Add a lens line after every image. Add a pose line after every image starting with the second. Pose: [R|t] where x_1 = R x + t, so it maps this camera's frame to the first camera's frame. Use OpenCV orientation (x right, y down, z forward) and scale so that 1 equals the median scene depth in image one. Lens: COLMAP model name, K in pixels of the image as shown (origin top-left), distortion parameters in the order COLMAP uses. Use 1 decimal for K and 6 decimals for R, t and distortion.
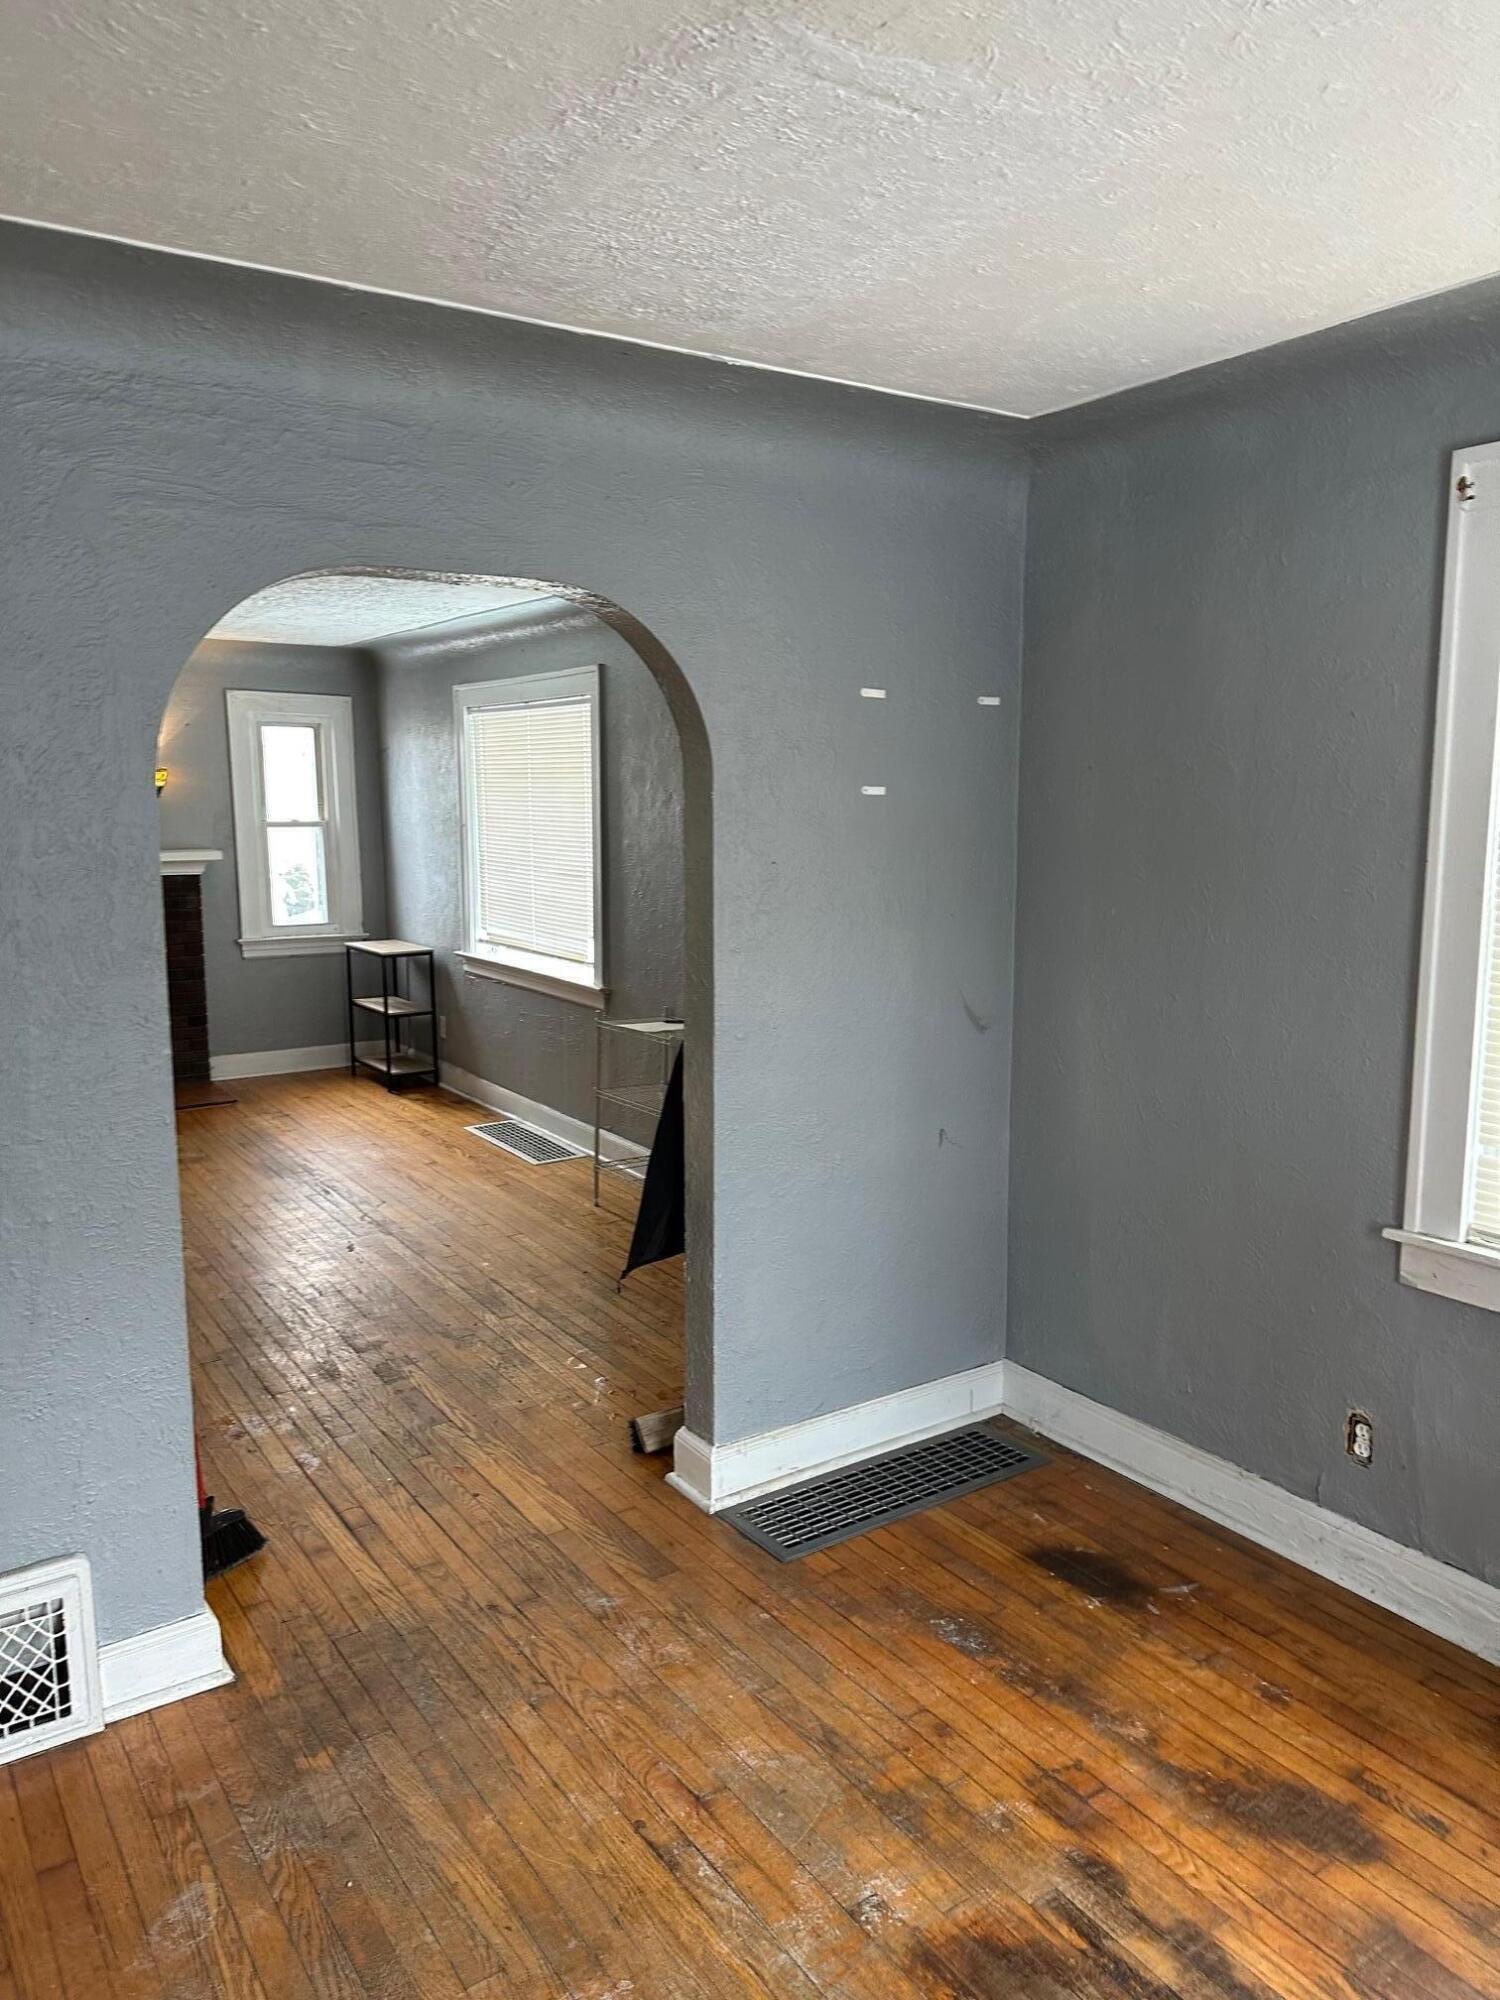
lens RADIAL K [[1402.7, 0, 792.0], [0, 1402.7, 1007.7], [0, 0, 1]] dist [0.049671, -0.052581]
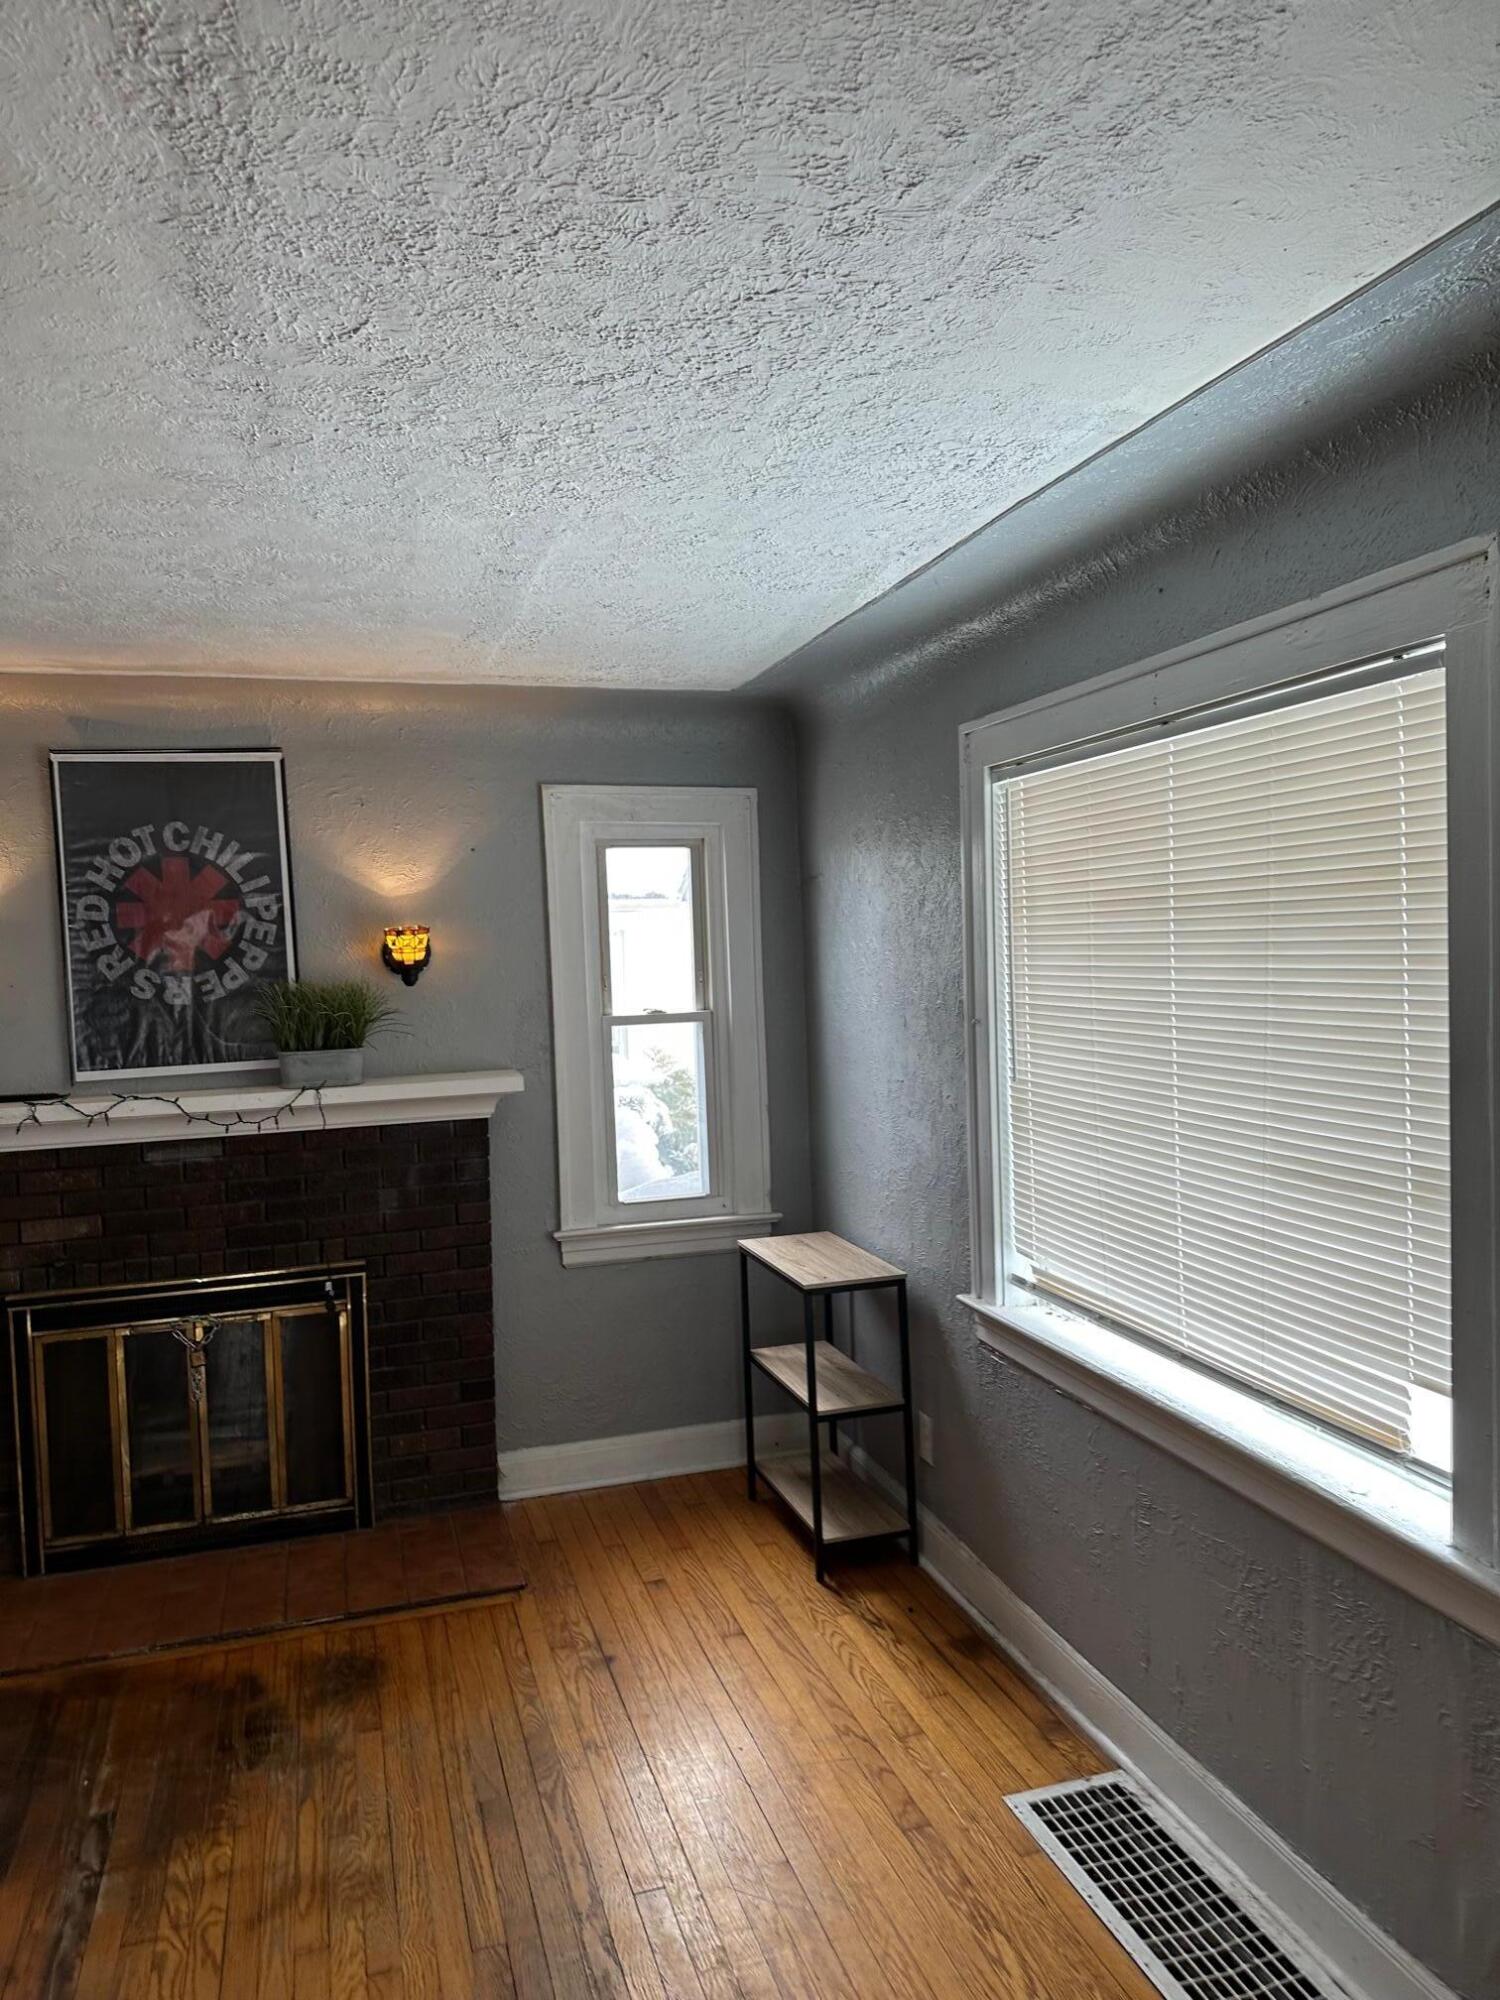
lens RADIAL K [[1402.7, 0, 745.6], [0, 1402.7, 1001.1], [0, 0, 1]] dist [0.049671, -0.052581]
pose [[0.948036, -0.023631, -0.317283, -0.149914], [-0.009573, 0.994668, -0.102686, -0.083753], [0.318018, 0.100388, 0.942755, 0.510182]]
